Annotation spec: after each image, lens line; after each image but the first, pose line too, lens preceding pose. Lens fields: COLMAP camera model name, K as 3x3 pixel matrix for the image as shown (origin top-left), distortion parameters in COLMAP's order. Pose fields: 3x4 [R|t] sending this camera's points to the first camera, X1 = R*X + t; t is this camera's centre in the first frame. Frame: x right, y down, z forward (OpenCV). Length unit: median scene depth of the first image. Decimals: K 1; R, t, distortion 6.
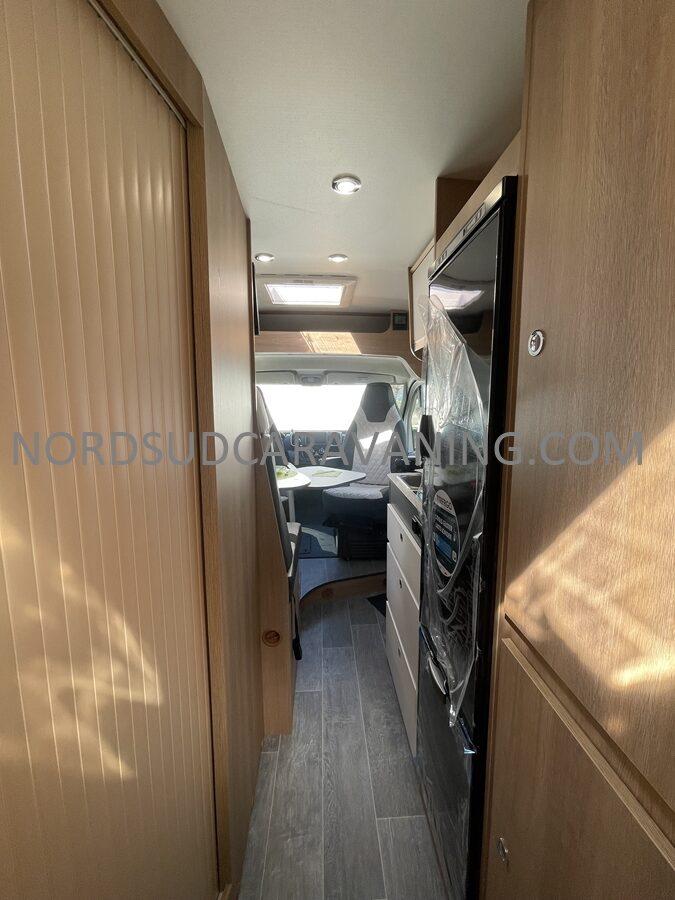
lens RADIAL K [[360.0, 0, 341.9], [0, 360.0, 446.4], [0, 0, 1]] dist [-0.003777, -0.000254]
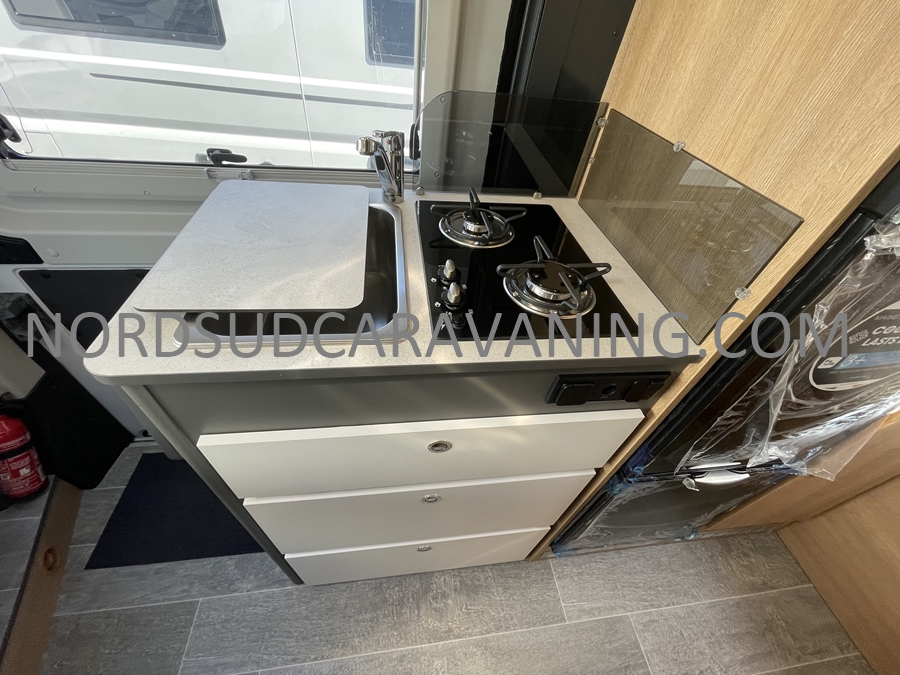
lens RADIAL K [[362.9, 0, 447.4], [0, 362.9, 333.6], [0, 0, 1]] dist [-0.001689, -0.000581]
pose [[-0.068030, -0.698010, 0.712849, -0.022685], [0.029624, 0.712776, 0.700765, -0.105297], [-0.997243, 0.068791, -0.027813, 1.249839]]
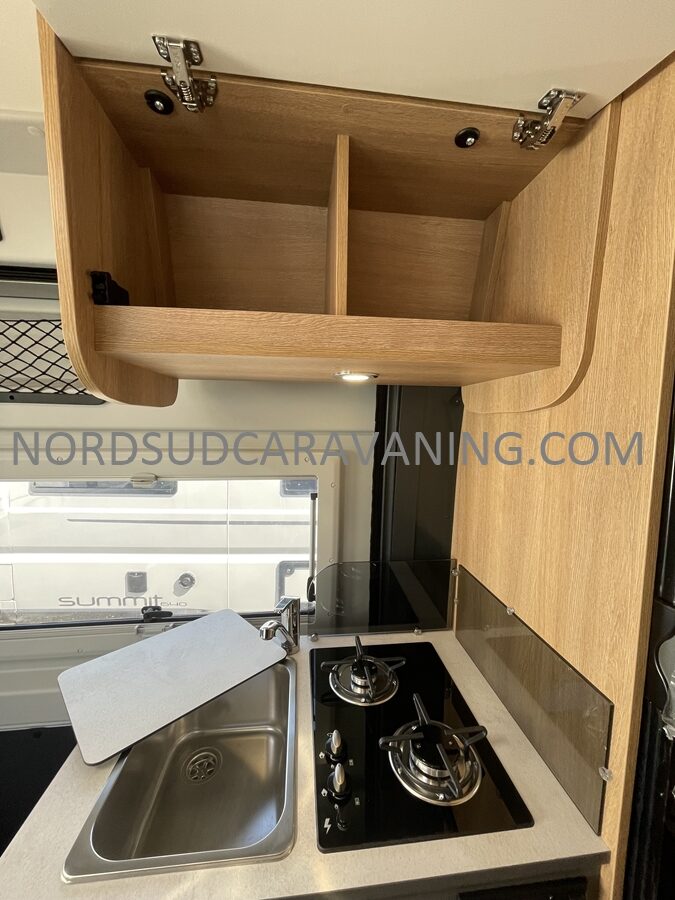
lens RADIAL K [[360.9, 0, 342.5], [0, 360.9, 447.6], [0, 0, 1]] dist [-0.001734, -0.000308]
pose [[-0.063501, -0.079424, 0.994816, -0.093302], [0.095713, 0.991748, 0.085289, -0.277675], [-0.993381, 0.100633, -0.055375, 1.207495]]
